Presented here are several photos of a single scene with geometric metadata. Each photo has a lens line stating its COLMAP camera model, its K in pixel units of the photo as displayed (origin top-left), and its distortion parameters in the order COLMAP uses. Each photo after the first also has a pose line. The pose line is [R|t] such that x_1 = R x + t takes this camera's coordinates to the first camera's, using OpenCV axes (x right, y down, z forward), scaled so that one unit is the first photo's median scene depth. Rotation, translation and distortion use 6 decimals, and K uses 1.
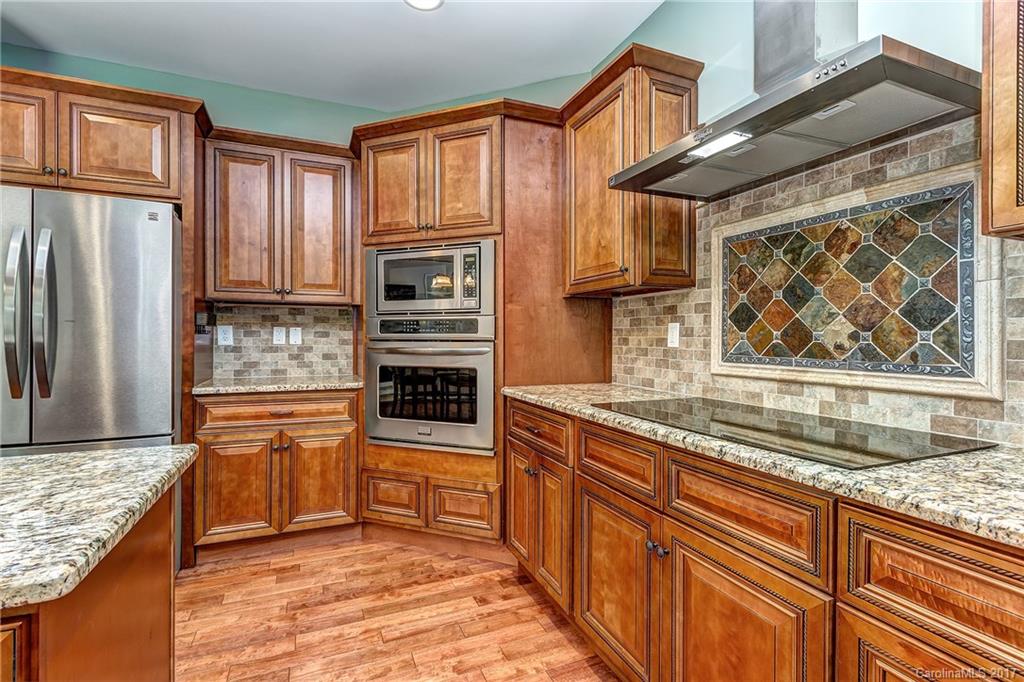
lens RADIAL K [[466.8, 0, 504.8], [0, 466.8, 339.8], [0, 0, 1]] dist [0.012008, -0.000384]
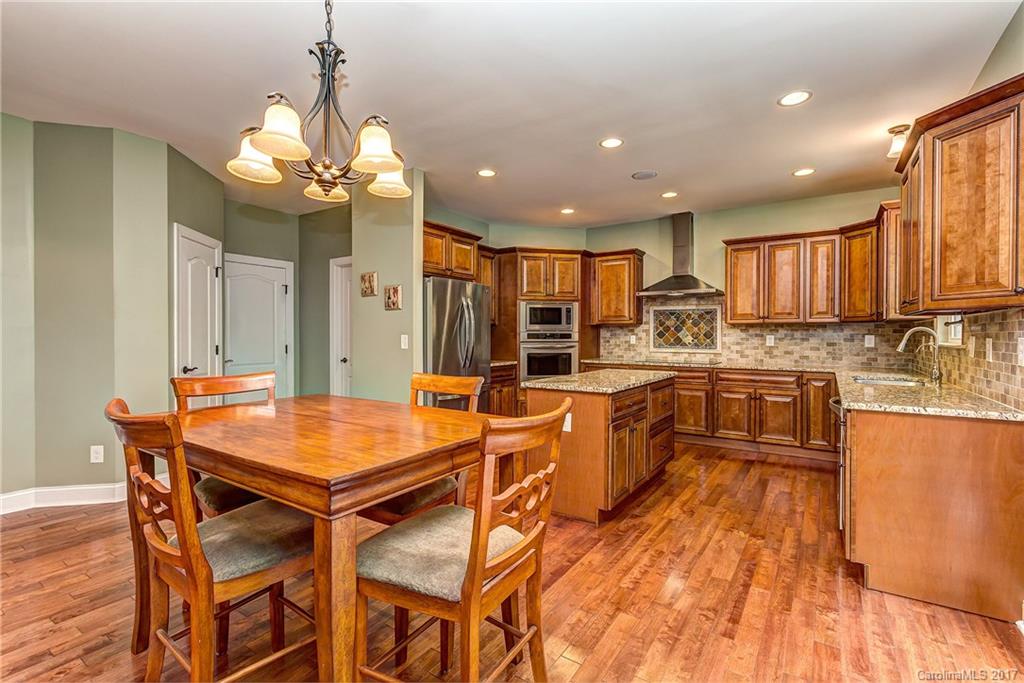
lens RADIAL K [[466.8, 0, 512.1], [0, 466.8, 339.8], [0, 0, 1]] dist [0.012008, -0.000384]
pose [[0.829906, -0.006052, 0.557870, -2.243116], [0.002849, 0.999974, 0.006610, -0.035520], [-0.557896, -0.003897, 0.829902, -1.187979]]
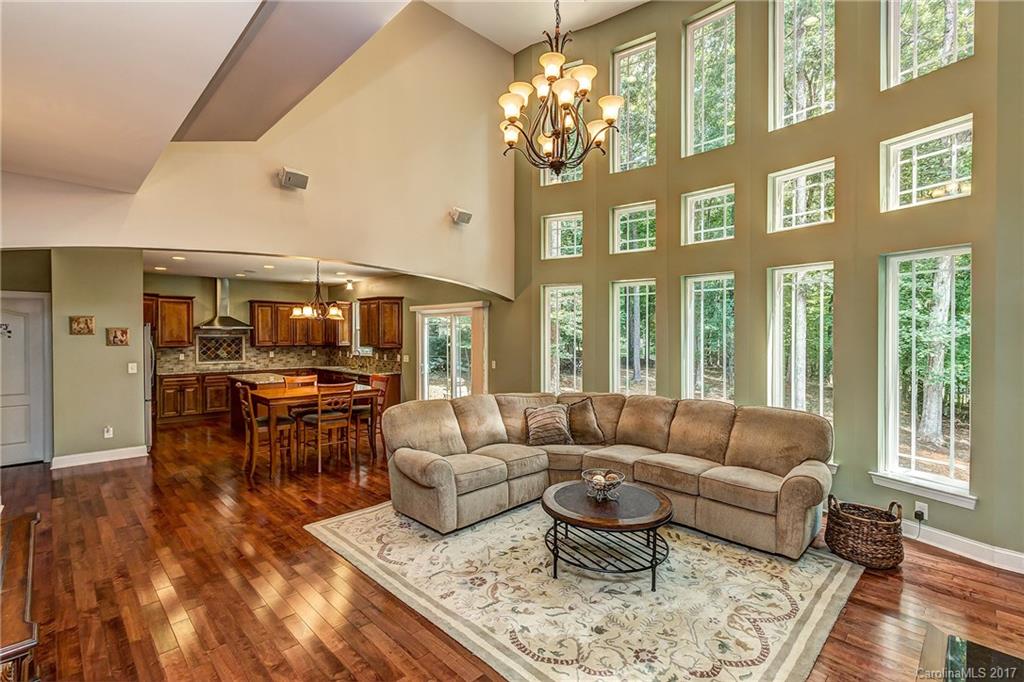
lens RADIAL K [[466.8, 0, 517.3], [0, 466.8, 339.0], [0, 0, 1]] dist [0.012008, -0.000384]
pose [[-0.385730, -0.011175, 0.922544, -5.578351], [0.003242, 0.999904, 0.013468, -0.256209], [-0.922606, 0.008185, -0.385657, -0.193656]]
